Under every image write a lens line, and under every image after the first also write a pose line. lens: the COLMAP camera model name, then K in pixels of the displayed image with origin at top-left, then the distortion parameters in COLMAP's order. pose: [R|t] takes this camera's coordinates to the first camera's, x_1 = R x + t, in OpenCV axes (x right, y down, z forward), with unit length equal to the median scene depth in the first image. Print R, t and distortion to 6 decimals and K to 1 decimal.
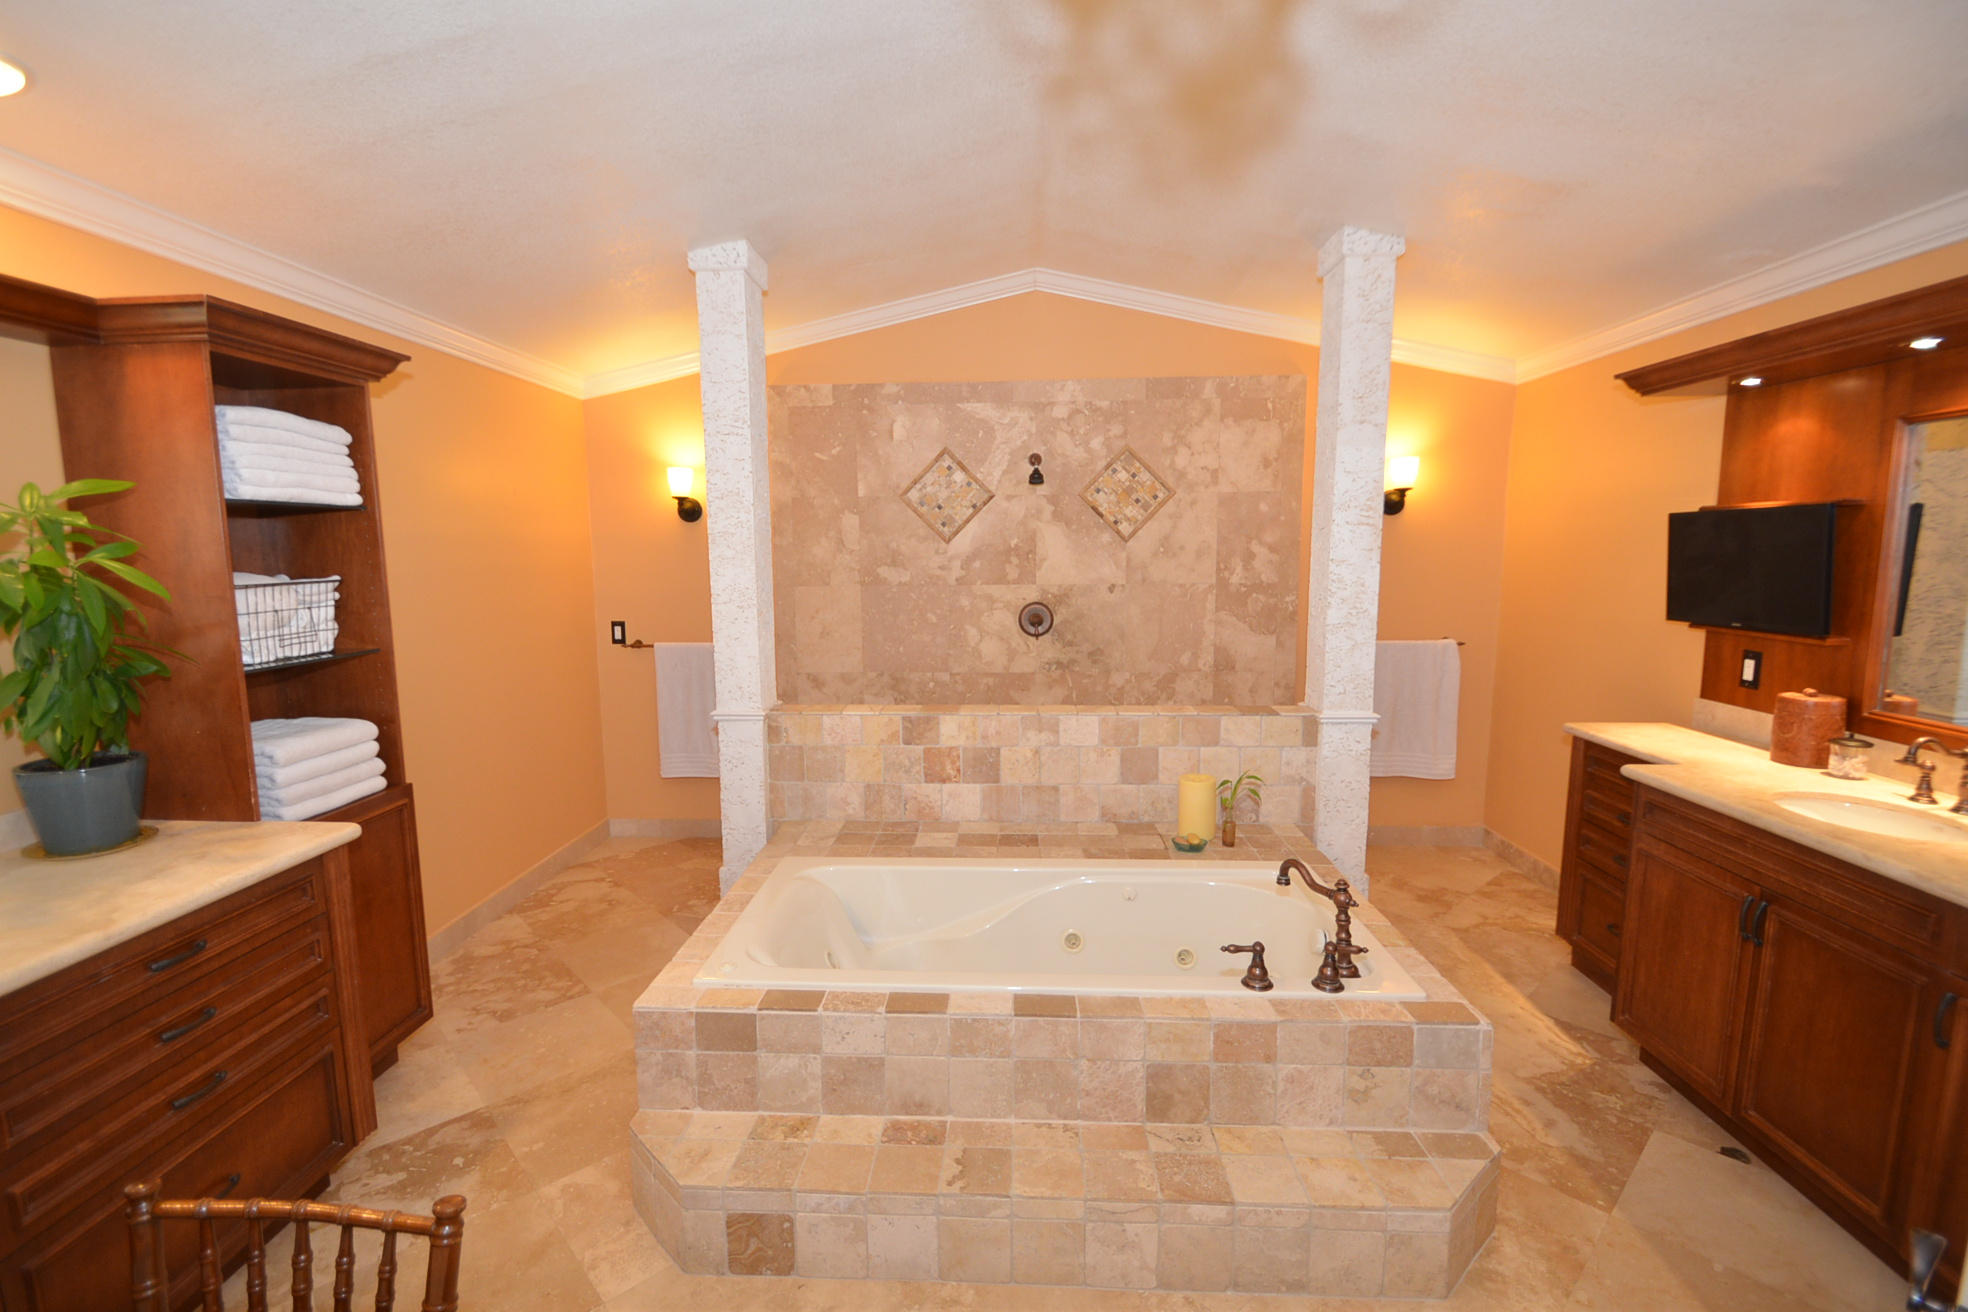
lens RADIAL K [[869.9, 0, 950.0], [0, 869.9, 659.5], [0, 0, 1]] dist [0.009019, -0.013749]
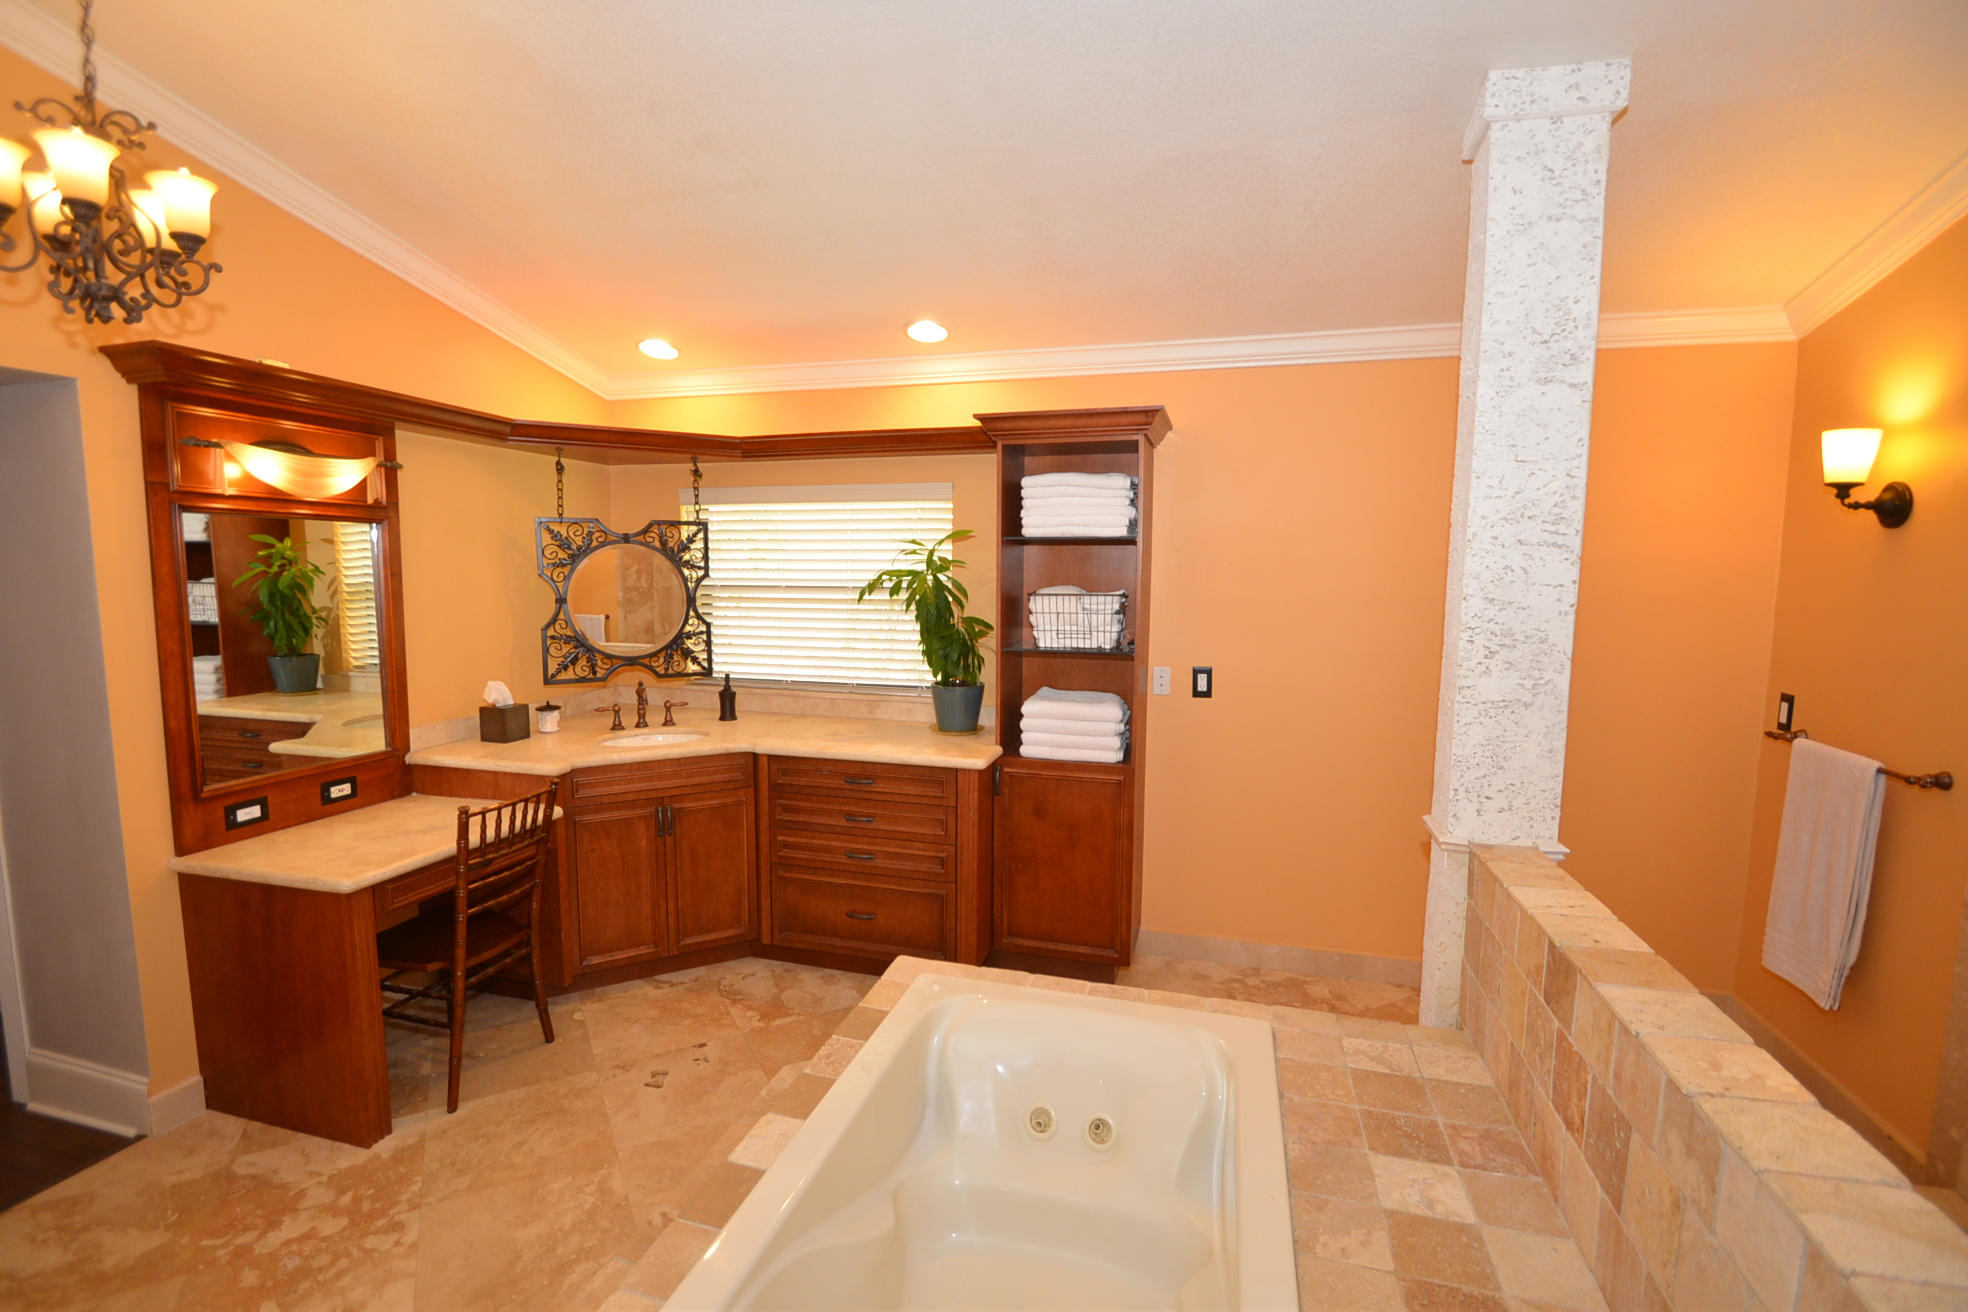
lens RADIAL K [[869.9, 0, 986.2], [0, 869.9, 650.4], [0, 0, 1]] dist [0.009019, -0.013749]
pose [[-0.188346, 0.098866, -0.977114, 0.441533], [-0.129439, 0.983742, 0.124487, -0.105695], [0.973535, 0.149924, -0.172487, 0.762551]]
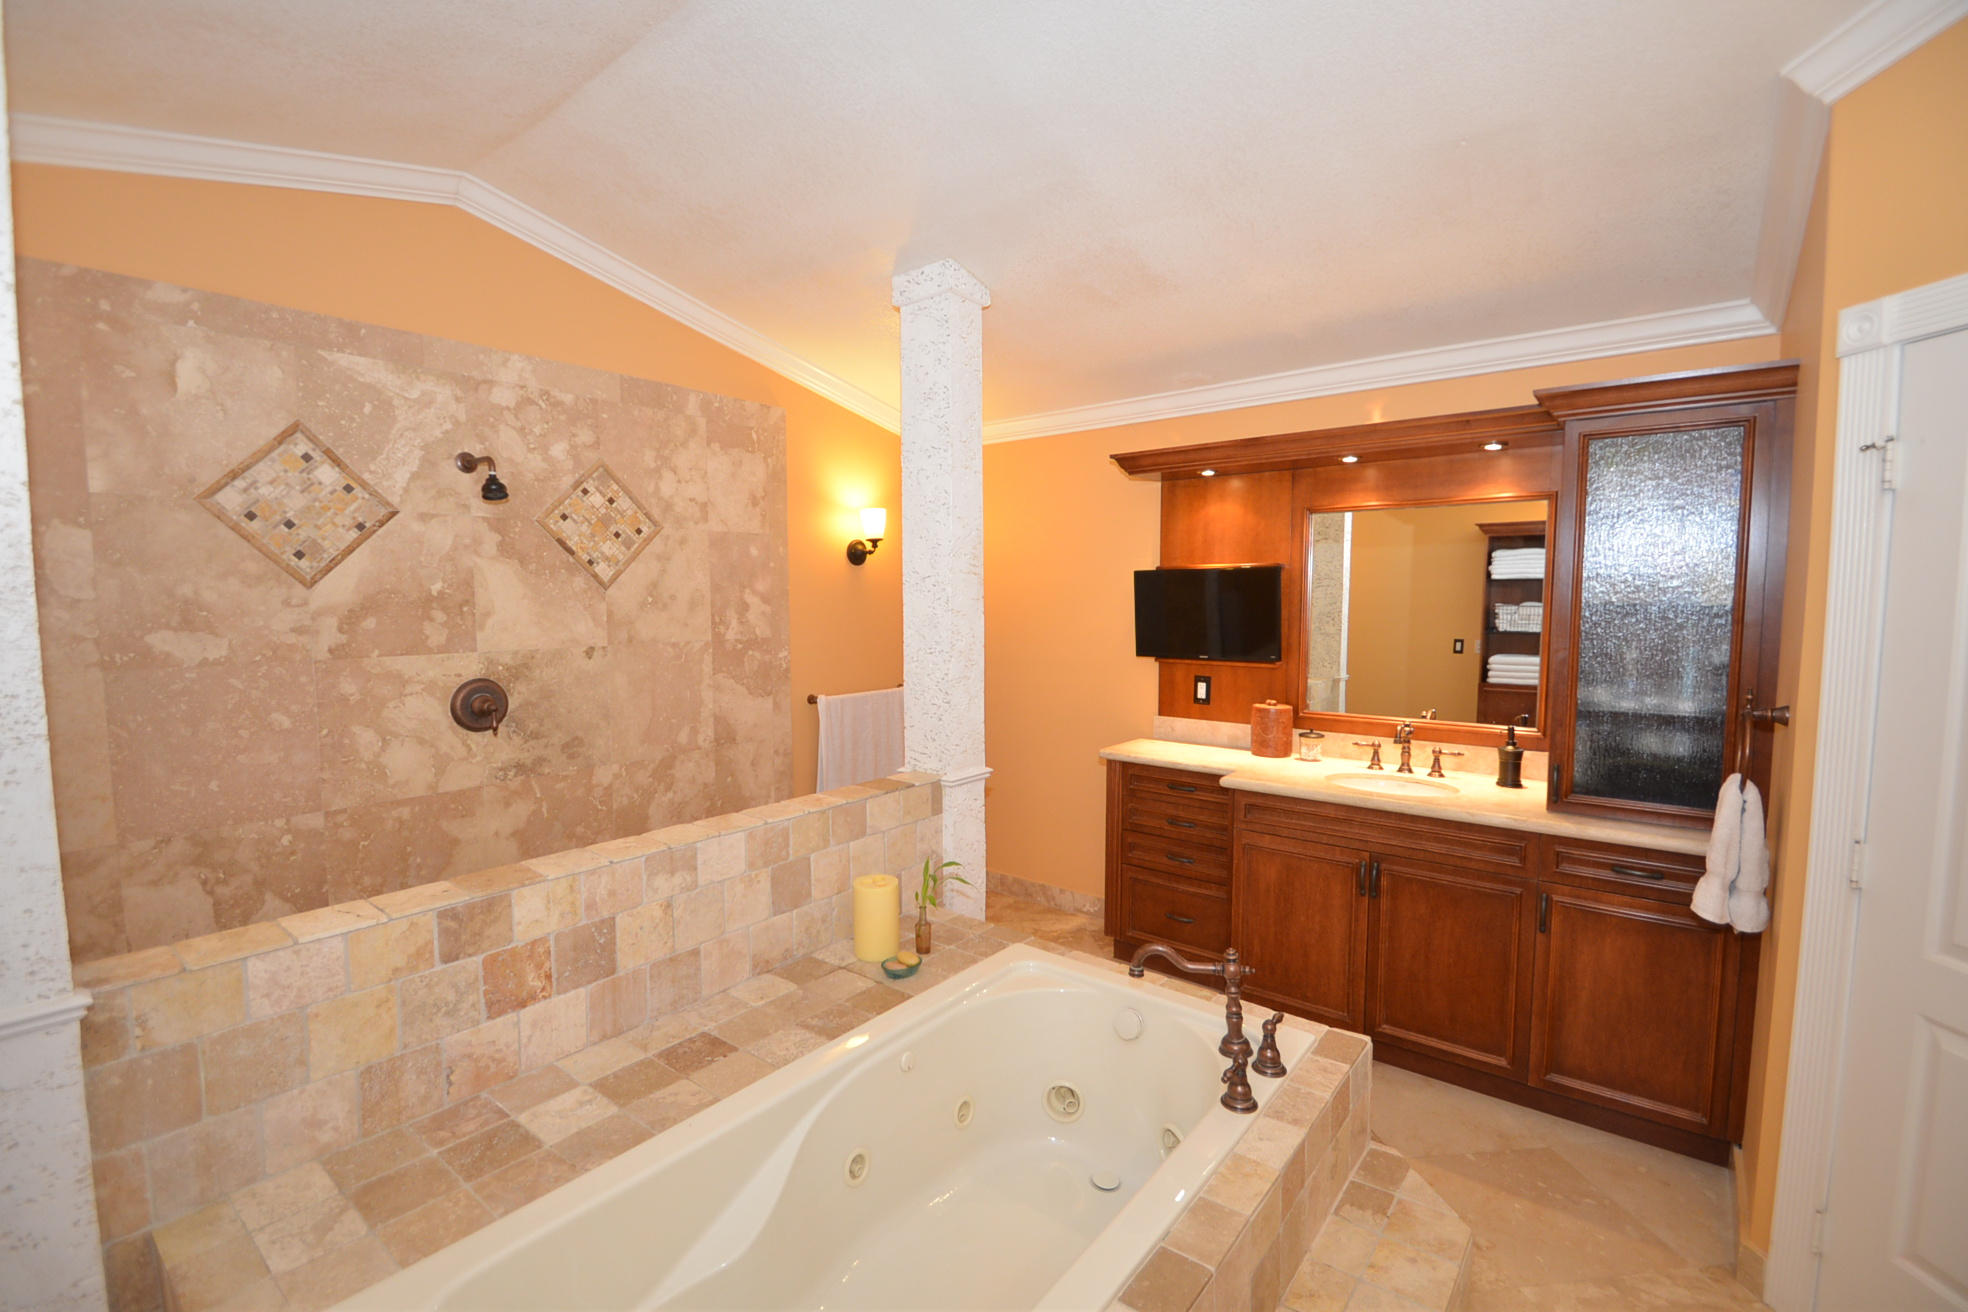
lens RADIAL K [[869.9, 0, 971.4], [0, 869.9, 662.4], [0, 0, 1]] dist [0.009019, -0.013749]
pose [[0.576626, -0.057275, 0.814998, -0.290087], [0.101635, 0.994820, -0.001997, -0.051419], [-0.810662, 0.083984, 0.579460, 0.416774]]
